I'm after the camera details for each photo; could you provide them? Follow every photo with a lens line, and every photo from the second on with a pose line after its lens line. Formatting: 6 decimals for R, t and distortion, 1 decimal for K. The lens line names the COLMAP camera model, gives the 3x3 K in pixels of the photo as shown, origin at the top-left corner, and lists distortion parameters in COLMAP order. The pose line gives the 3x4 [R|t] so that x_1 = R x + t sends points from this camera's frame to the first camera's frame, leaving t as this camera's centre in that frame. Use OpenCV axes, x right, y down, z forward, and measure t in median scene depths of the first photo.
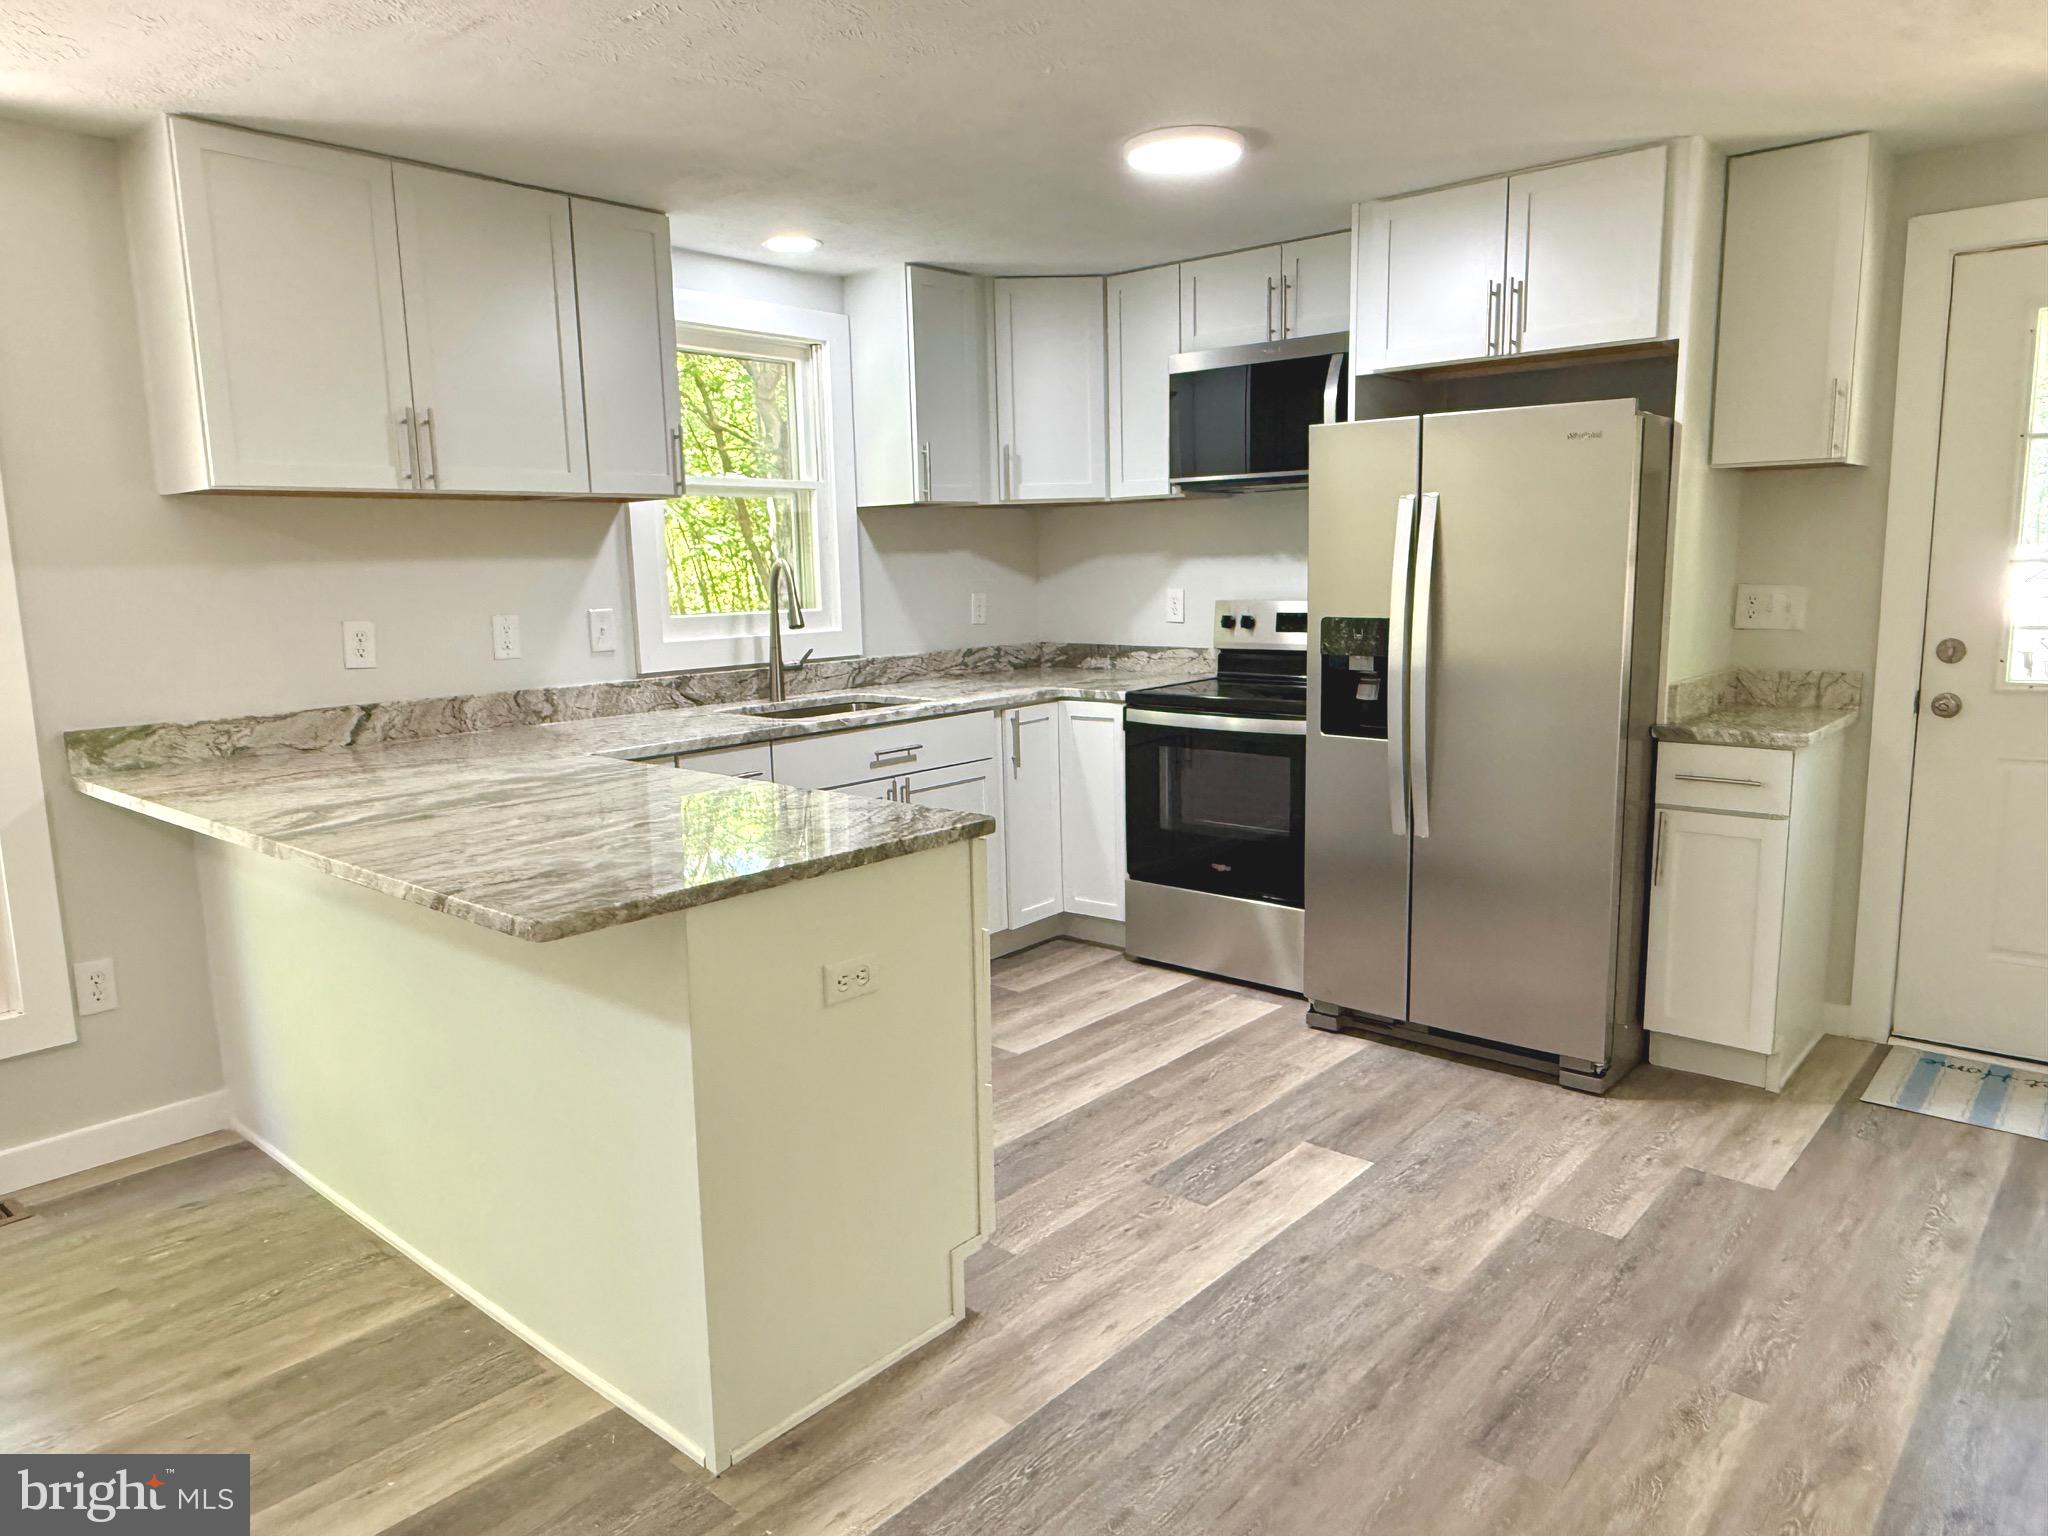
lens RADIAL K [[1354.6, 0, 1019.3], [0, 1354.6, 769.7], [0, 0, 1]] dist [-0.010670, -0.004228]
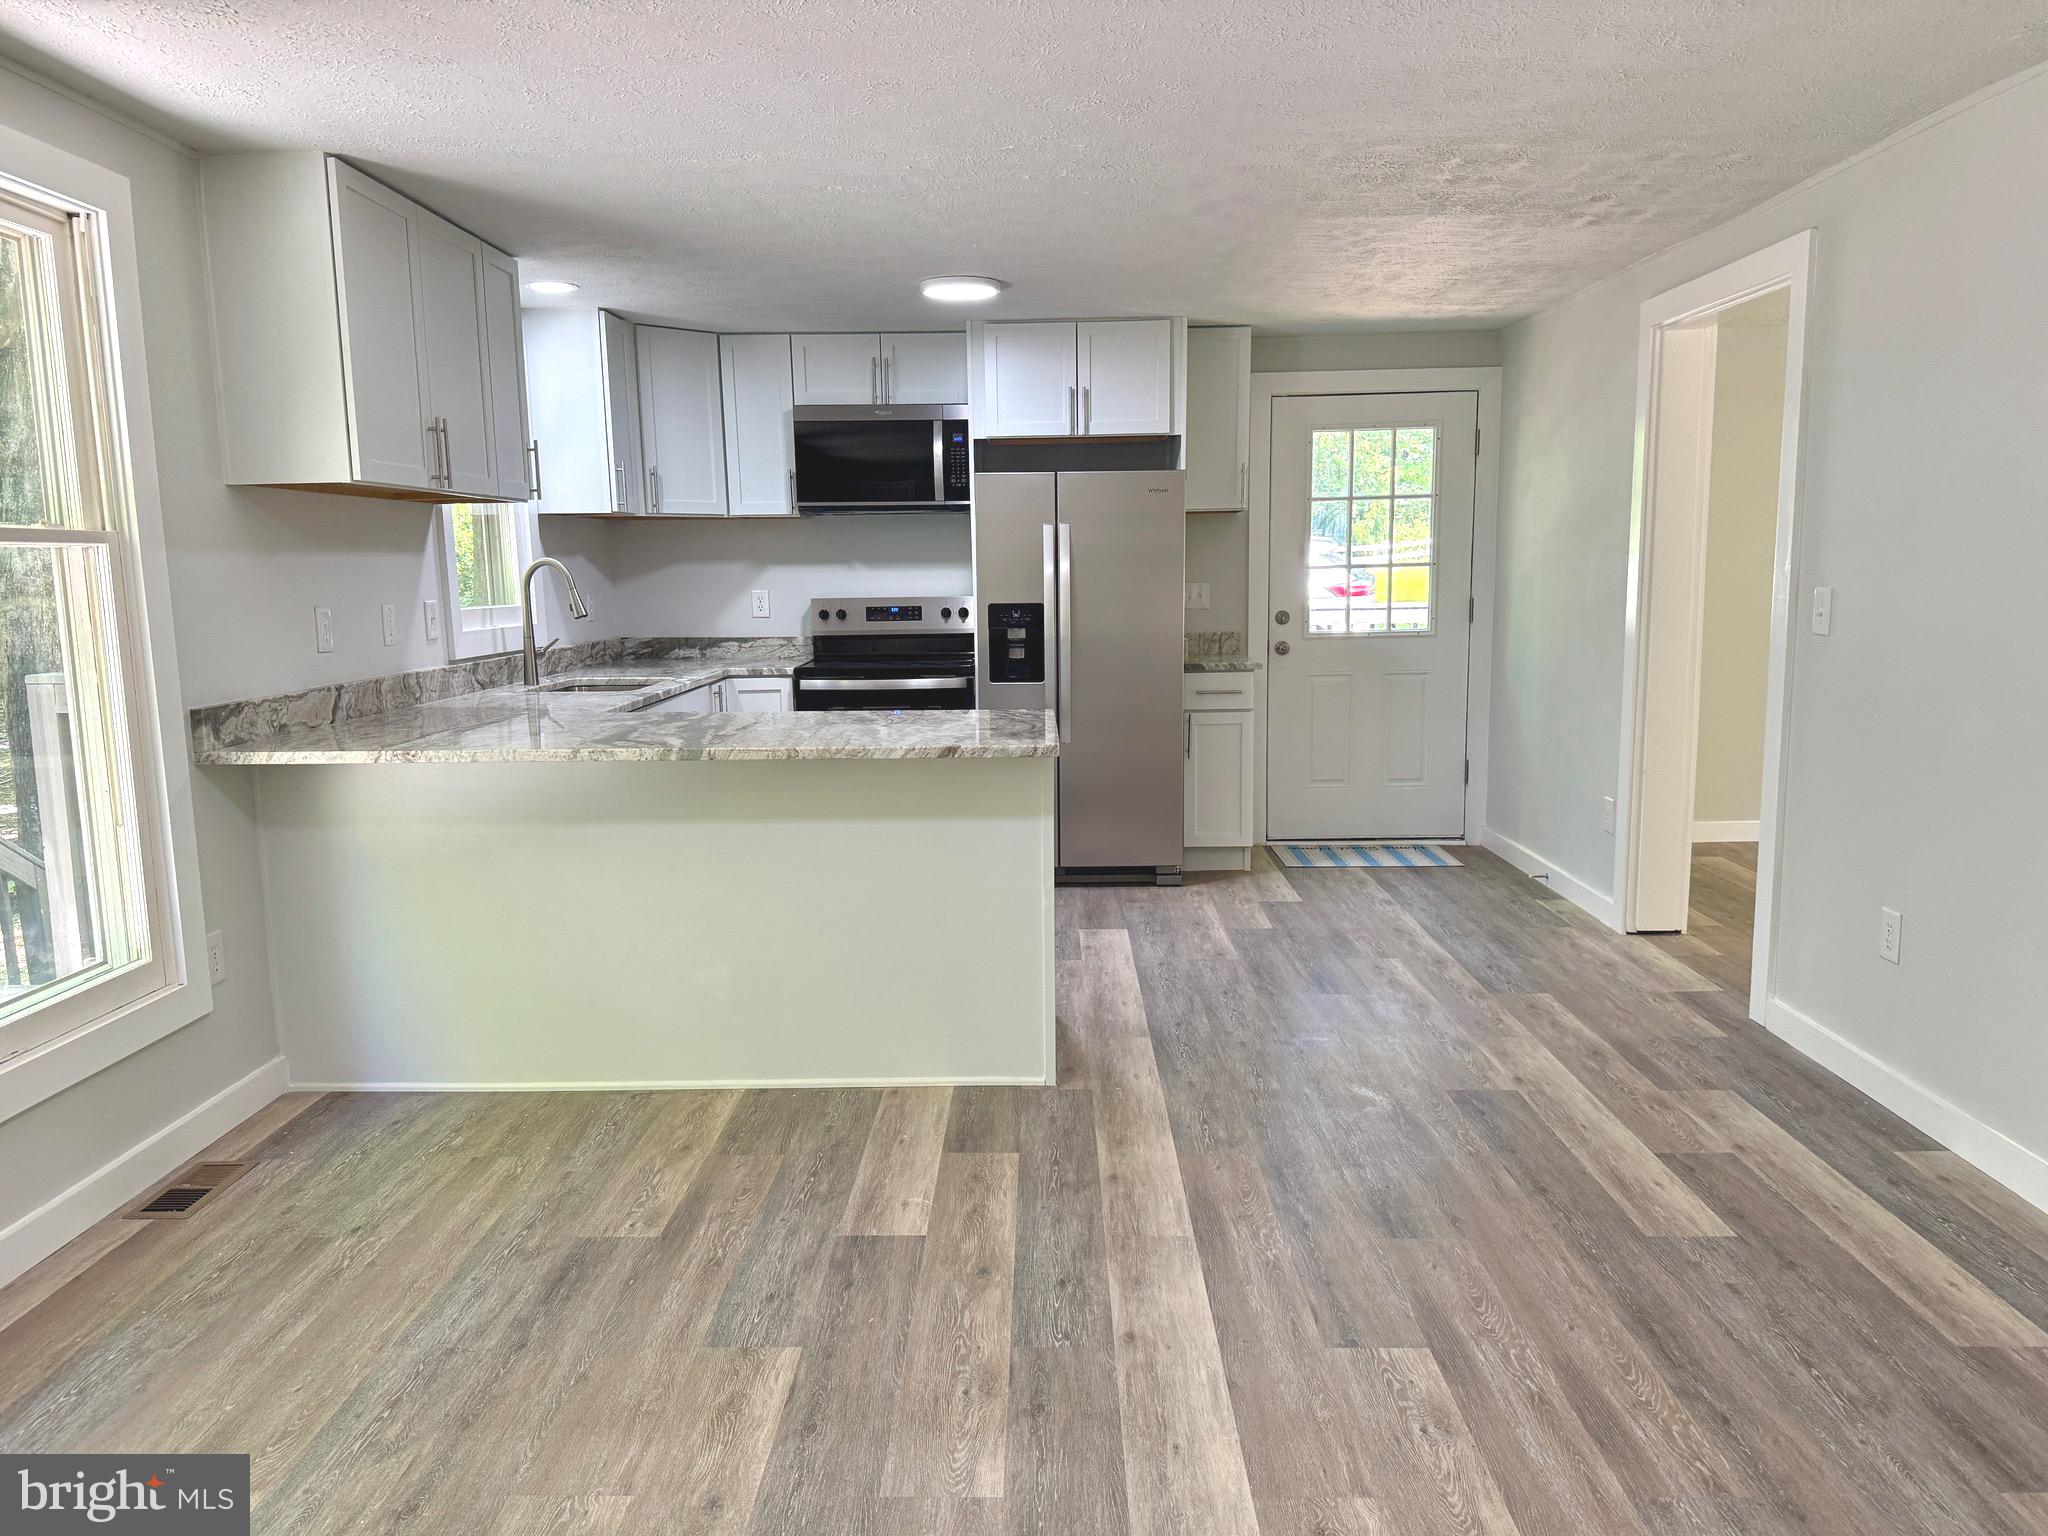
lens RADIAL K [[1442.3, 0, 1032.2], [0, 1442.3, 773.5], [0, 0, 1]] dist [0.049536, -0.049837]
pose [[0.755261, -0.082838, 0.650168, -0.822690], [0.098298, 0.995077, 0.012596, 0.060802], [-0.648011, 0.054398, 0.759686, -0.229975]]
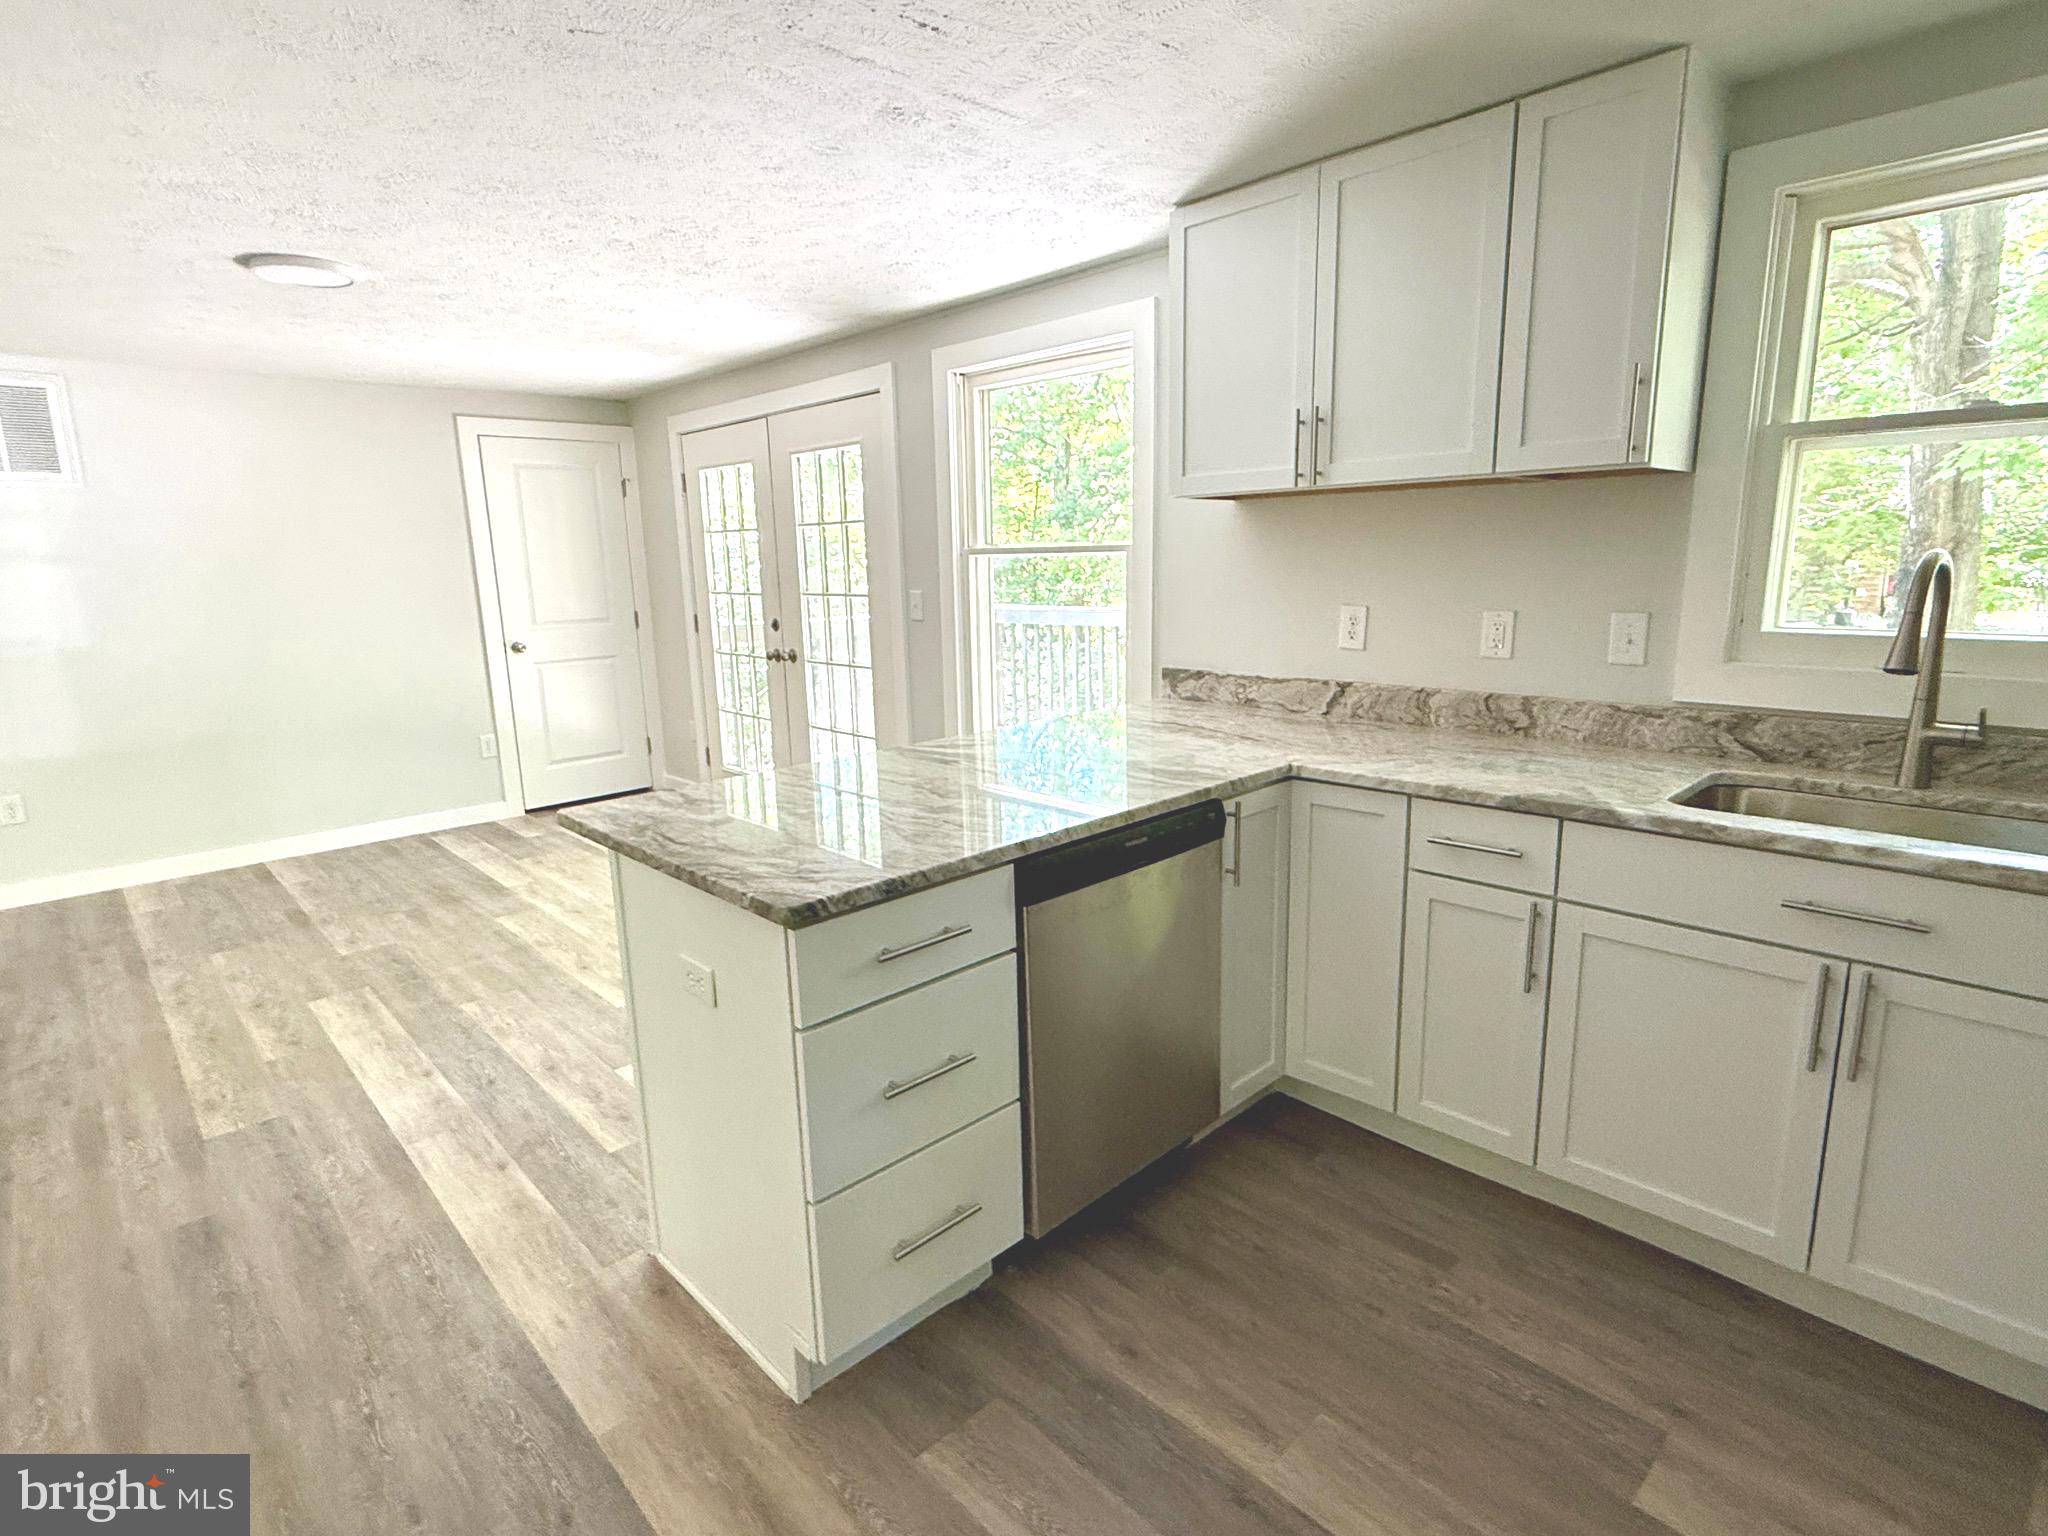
lens RADIAL K [[1042.0, 0, 1012.7], [0, 1042.0, 757.4], [0, 0, 1]] dist [-0.002865, 0.001513]
pose [[-0.093157, 0.218478, -0.971385, 0.387357], [-0.125002, 0.965342, 0.229107, -0.150420], [0.987773, 0.142768, -0.062618, 0.793249]]
